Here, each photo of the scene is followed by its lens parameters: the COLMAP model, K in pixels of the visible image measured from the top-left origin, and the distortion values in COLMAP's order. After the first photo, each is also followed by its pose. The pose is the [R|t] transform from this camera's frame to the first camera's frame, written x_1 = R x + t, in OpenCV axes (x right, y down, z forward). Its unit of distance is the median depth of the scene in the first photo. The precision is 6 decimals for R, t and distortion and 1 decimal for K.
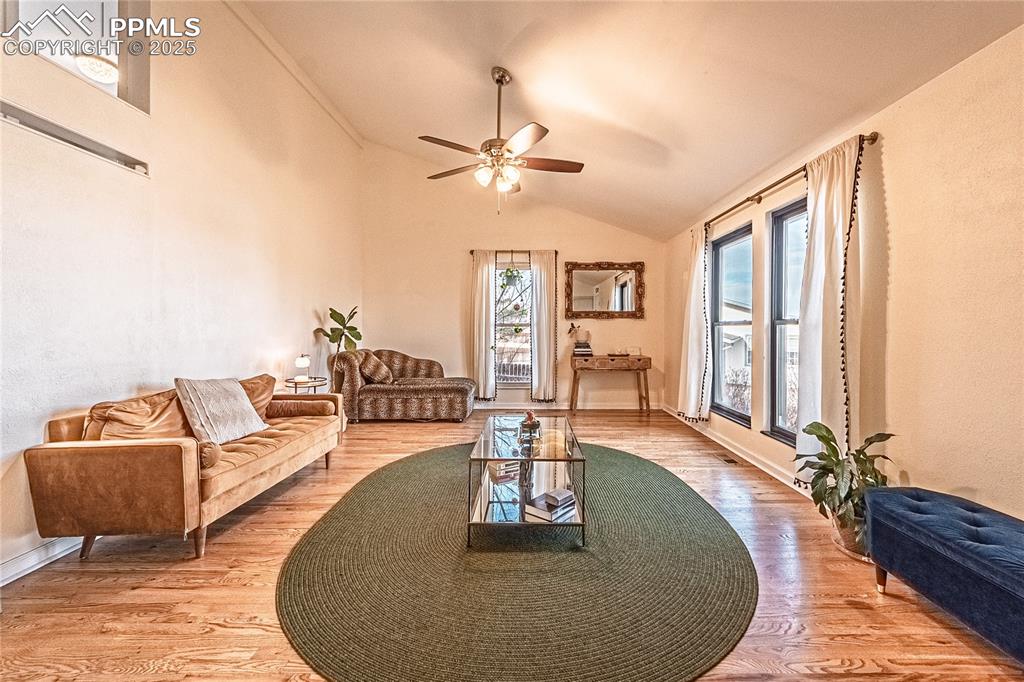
lens RADIAL K [[410.0, 0, 536.0], [0, 410.0, 329.7], [0, 0, 1]] dist [-0.000862, -0.000667]
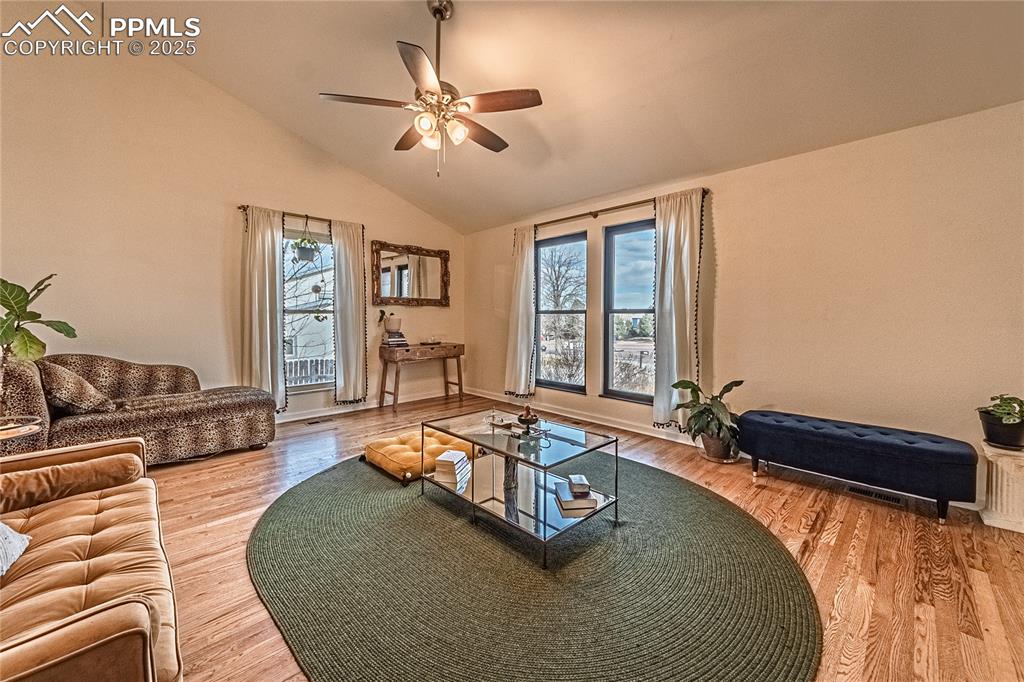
lens RADIAL K [[390.3, 0, 527.9], [0, 390.3, 330.5], [0, 0, 1]] dist [0.002001, -0.001093]
pose [[0.711217, -0.025213, 0.702520, -0.342659], [0.003018, 0.999457, 0.032814, 0.001231], [-0.702966, -0.021218, 0.710907, 0.206447]]
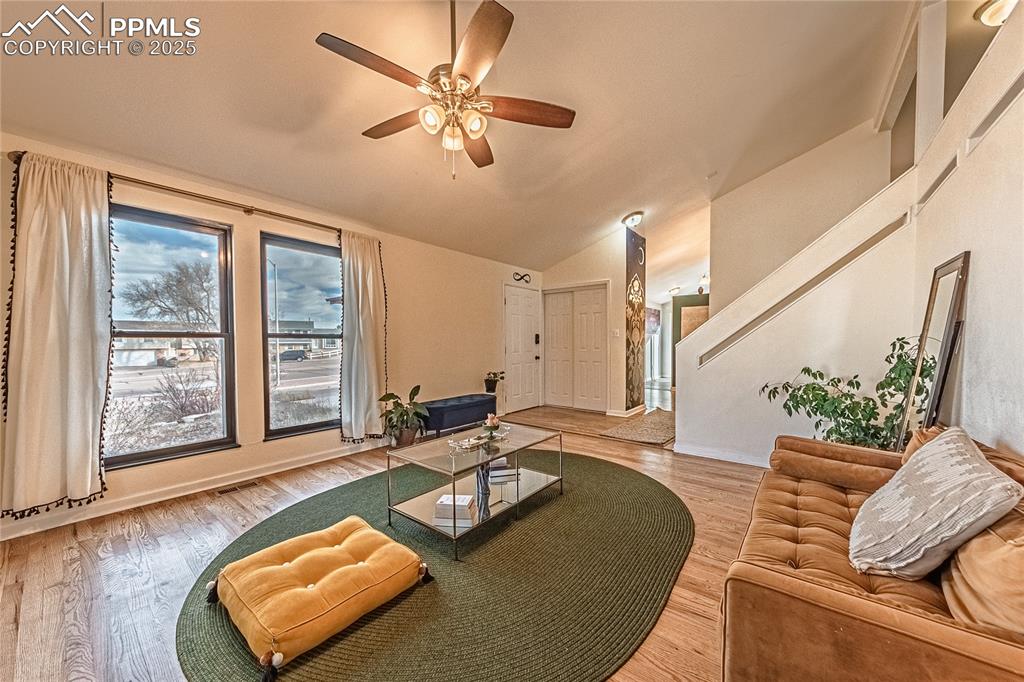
lens RADIAL K [[377.2, 0, 506.5], [0, 377.2, 343.4], [0, 0, 1]] dist [0.005061, -0.000550]
pose [[-0.777980, -0.003913, 0.628277, -0.380673], [0.003221, 0.999943, 0.010216, -0.003078], [-0.628281, 0.009972, -0.777922, 0.984291]]
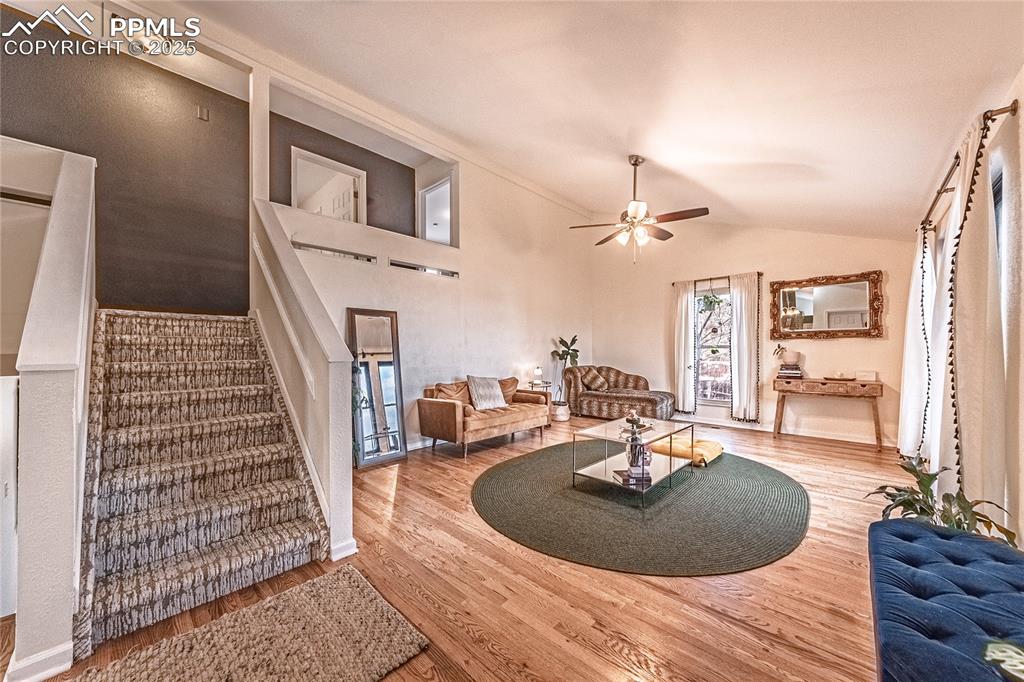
lens RADIAL K [[377.2, 0, 514.4], [0, 377.2, 350.4], [0, 0, 1]] dist [0.005061, -0.000550]
pose [[0.715905, -0.004417, -0.698183, 0.321384], [0.002363, 0.999990, -0.003903, 0.001205], [0.698193, 0.001145, 0.715908, -0.099430]]
